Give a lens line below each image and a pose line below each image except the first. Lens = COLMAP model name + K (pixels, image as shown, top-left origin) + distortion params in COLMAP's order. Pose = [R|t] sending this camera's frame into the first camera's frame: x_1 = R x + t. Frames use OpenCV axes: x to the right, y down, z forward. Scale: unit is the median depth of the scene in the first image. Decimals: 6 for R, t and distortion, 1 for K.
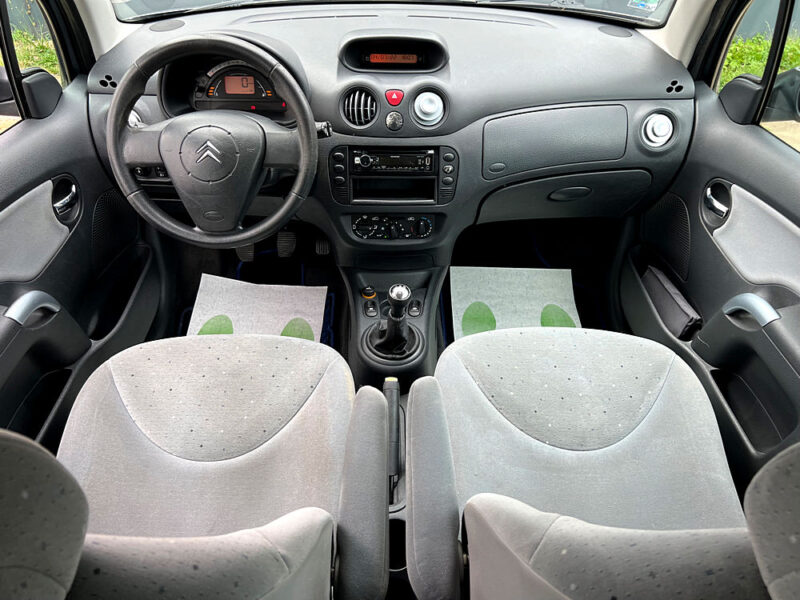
lens RADIAL K [[592.9, 0, 392.9], [0, 592.9, 301.8], [0, 0, 1]] dist [0.050535, -0.031833]
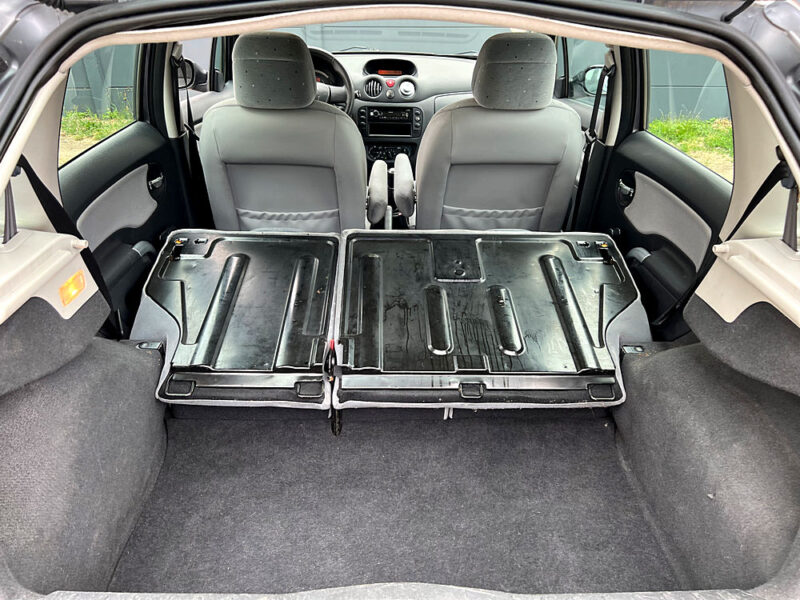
lens RADIAL K [[592.9, 0, 399.7], [0, 592.9, 300.9], [0, 0, 1]] dist [0.050535, -0.031833]
pose [[0.999863, 0.003474, 0.016170, 0.003751], [-0.000295, 0.981287, -0.192550, 0.758594], [-0.016536, 0.192519, 0.981154, -0.840758]]
